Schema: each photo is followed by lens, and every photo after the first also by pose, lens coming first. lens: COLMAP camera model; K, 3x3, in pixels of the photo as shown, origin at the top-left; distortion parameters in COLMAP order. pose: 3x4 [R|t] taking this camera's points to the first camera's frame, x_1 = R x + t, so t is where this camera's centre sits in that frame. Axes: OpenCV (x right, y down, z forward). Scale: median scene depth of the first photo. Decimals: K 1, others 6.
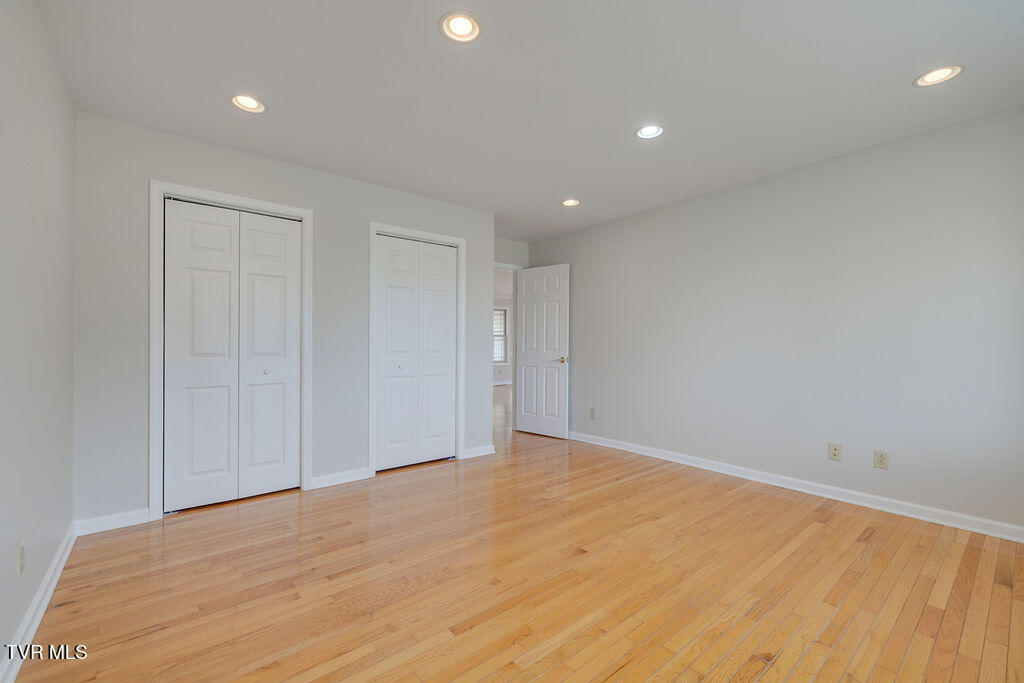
lens RADIAL K [[427.0, 0, 510.4], [0, 427.0, 343.8], [0, 0, 1]] dist [-0.001585, 0.000291]
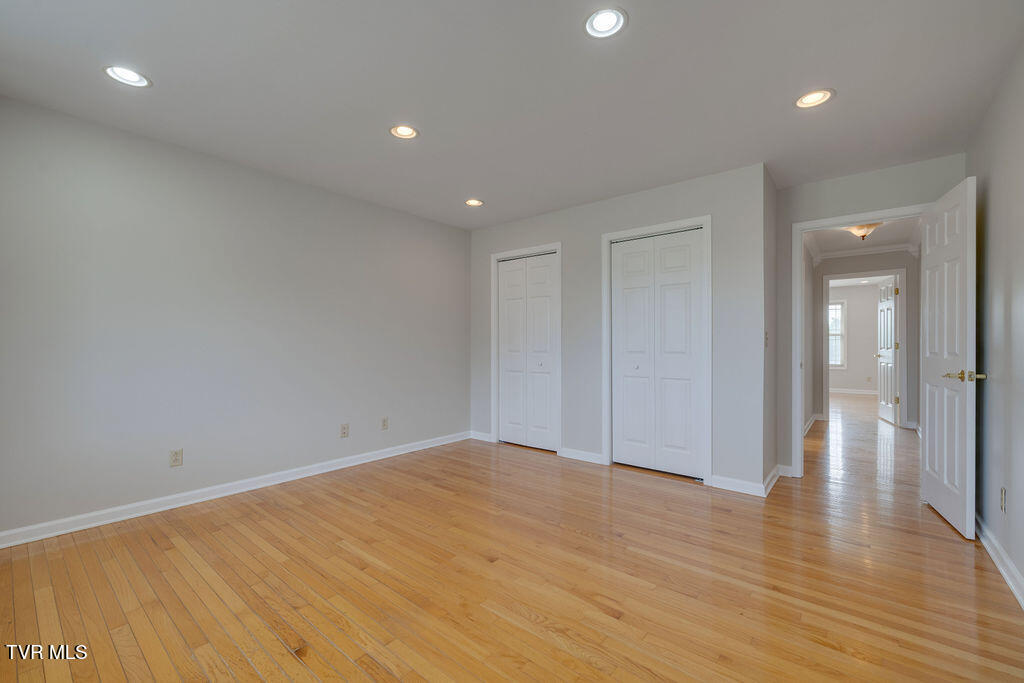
lens RADIAL K [[427.0, 0, 510.4], [0, 427.0, 343.8], [0, 0, 1]] dist [-0.001585, 0.000291]
pose [[0.184193, -0.001564, -0.982889, 0.832901], [0.003112, 0.999995, -0.001008, -0.001304], [0.982885, -0.002873, 0.184197, 0.640124]]
